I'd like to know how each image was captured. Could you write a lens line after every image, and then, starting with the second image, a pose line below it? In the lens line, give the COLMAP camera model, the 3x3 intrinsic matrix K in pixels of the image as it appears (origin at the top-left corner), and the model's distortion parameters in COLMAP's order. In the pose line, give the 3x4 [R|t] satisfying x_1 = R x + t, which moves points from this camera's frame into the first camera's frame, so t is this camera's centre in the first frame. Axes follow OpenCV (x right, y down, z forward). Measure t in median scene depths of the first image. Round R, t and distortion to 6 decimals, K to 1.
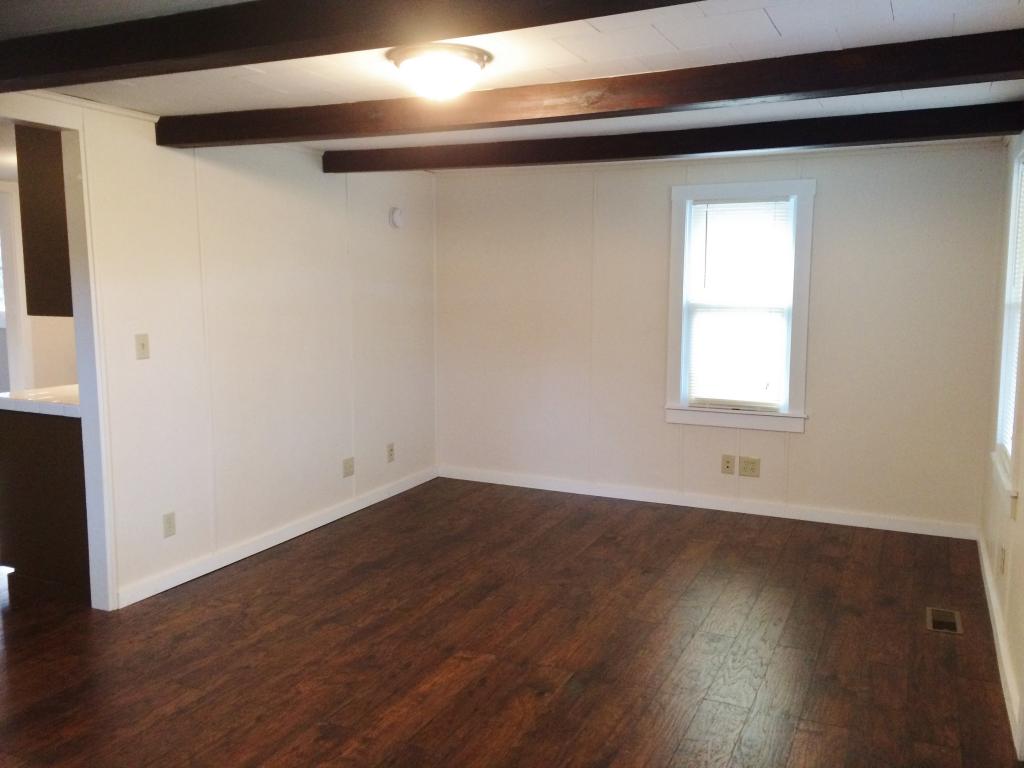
lens RADIAL K [[865.8, 0, 511.7], [0, 865.8, 383.4], [0, 0, 1]] dist [0.026658, -0.014390]
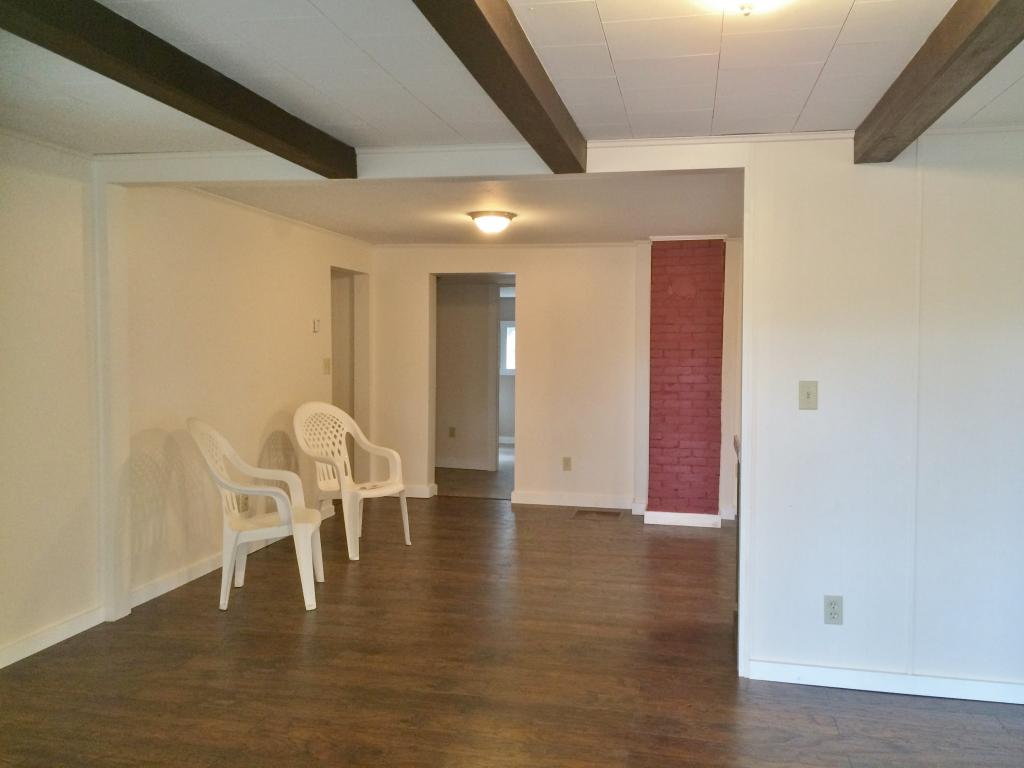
lens RADIAL K [[865.8, 0, 510.6], [0, 865.8, 384.3], [0, 0, 1]] dist [0.026658, -0.014390]
pose [[0.221995, 0.049961, -0.973767, 0.366731], [-0.125598, 0.991832, 0.022255, -0.035346], [0.966925, 0.117363, 0.226457, 0.509687]]
